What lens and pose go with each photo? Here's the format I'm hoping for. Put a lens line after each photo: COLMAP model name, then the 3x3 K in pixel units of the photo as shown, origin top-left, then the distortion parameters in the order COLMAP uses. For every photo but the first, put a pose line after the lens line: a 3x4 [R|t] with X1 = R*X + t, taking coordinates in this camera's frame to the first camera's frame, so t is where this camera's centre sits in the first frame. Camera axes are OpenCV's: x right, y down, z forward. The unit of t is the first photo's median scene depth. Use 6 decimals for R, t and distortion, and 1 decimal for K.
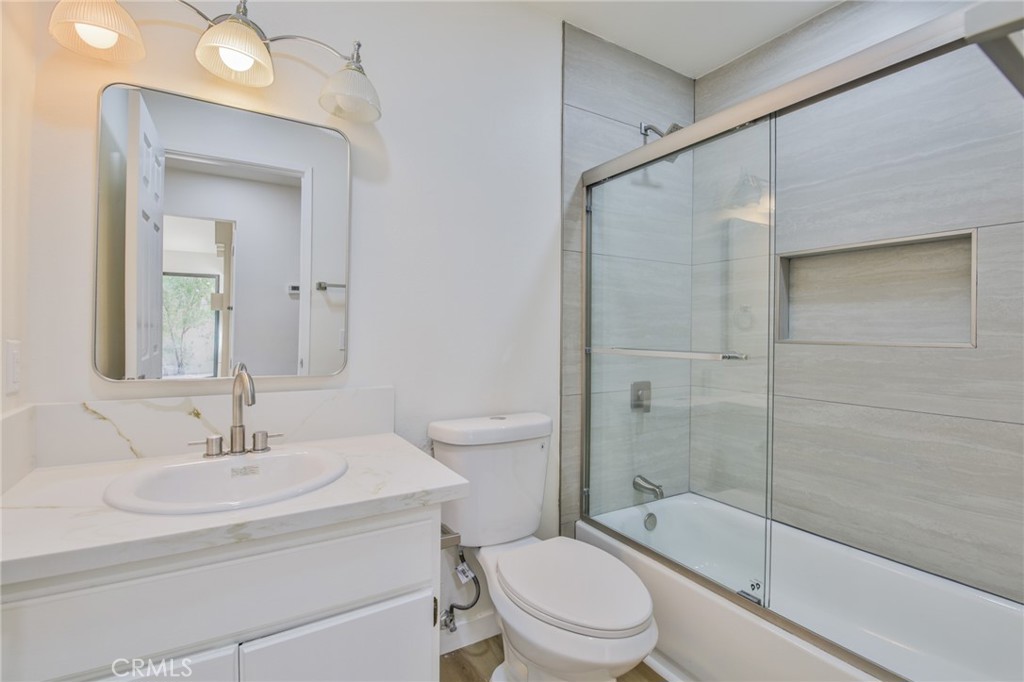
lens RADIAL K [[467.7, 0, 513.5], [0, 467.7, 335.1], [0, 0, 1]] dist [-0.003550, -0.009642]
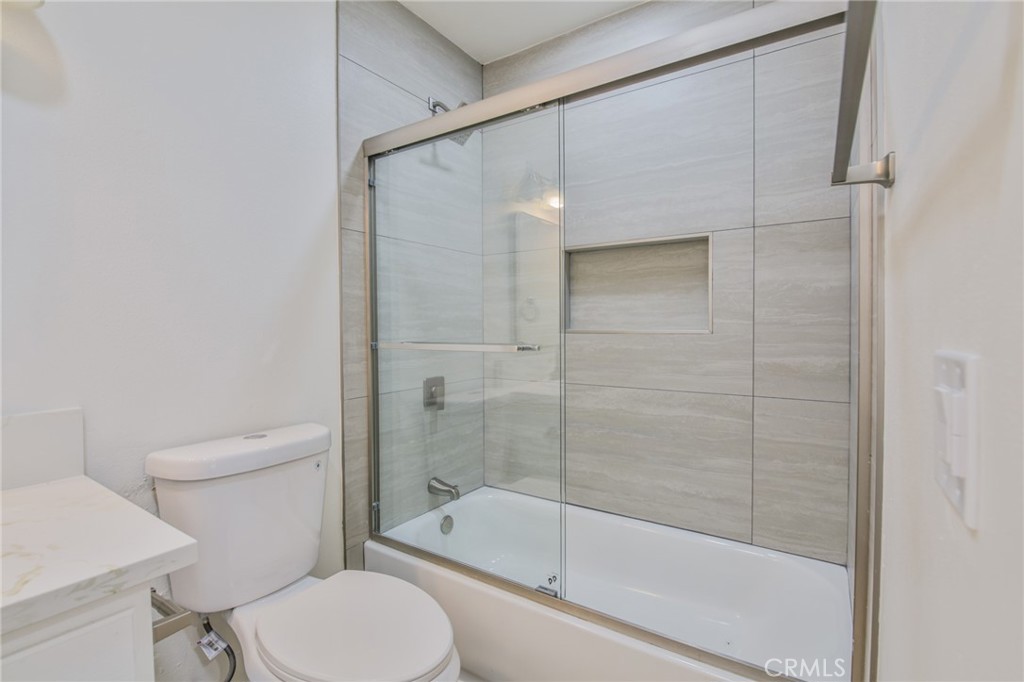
lens RADIAL K [[467.7, 0, 513.5], [0, 467.7, 335.1], [0, 0, 1]] dist [-0.003550, -0.009642]
pose [[0.905407, -0.022227, 0.423961, 0.025710], [0.016198, 0.999710, 0.017818, 0.001653], [-0.424234, -0.009265, 0.905505, 0.100371]]
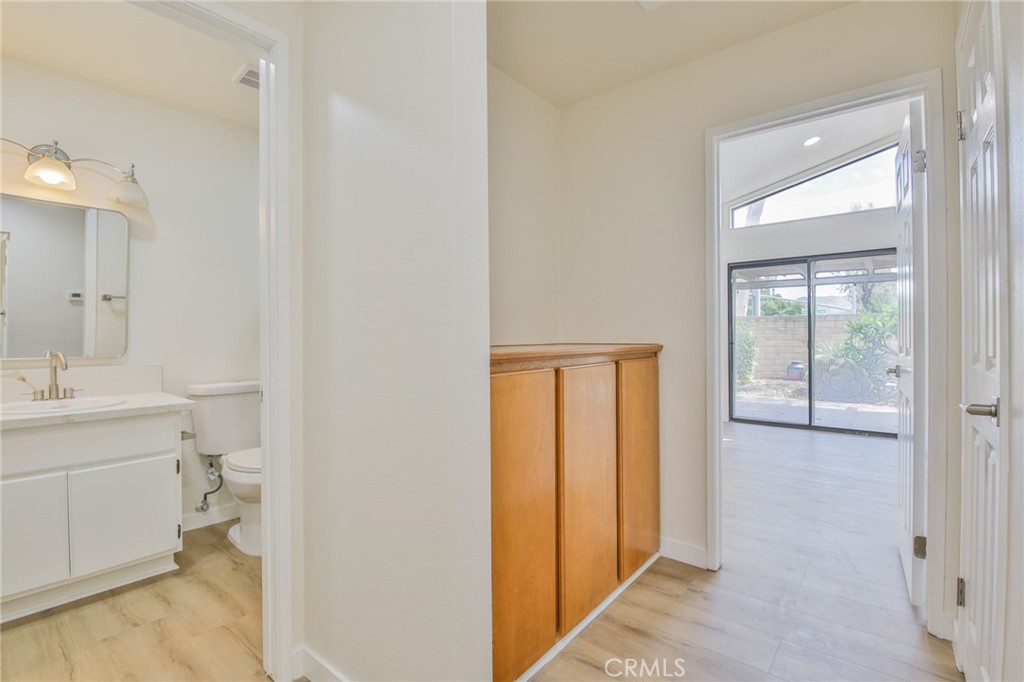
lens RADIAL K [[467.7, 0, 513.5], [0, 467.7, 335.1], [0, 0, 1]] dist [-0.003550, -0.009642]
pose [[0.944400, -0.013967, 0.328503, 0.315366], [0.016098, 0.999863, -0.003768, 0.027727], [-0.328405, 0.008847, 0.944496, -0.798597]]
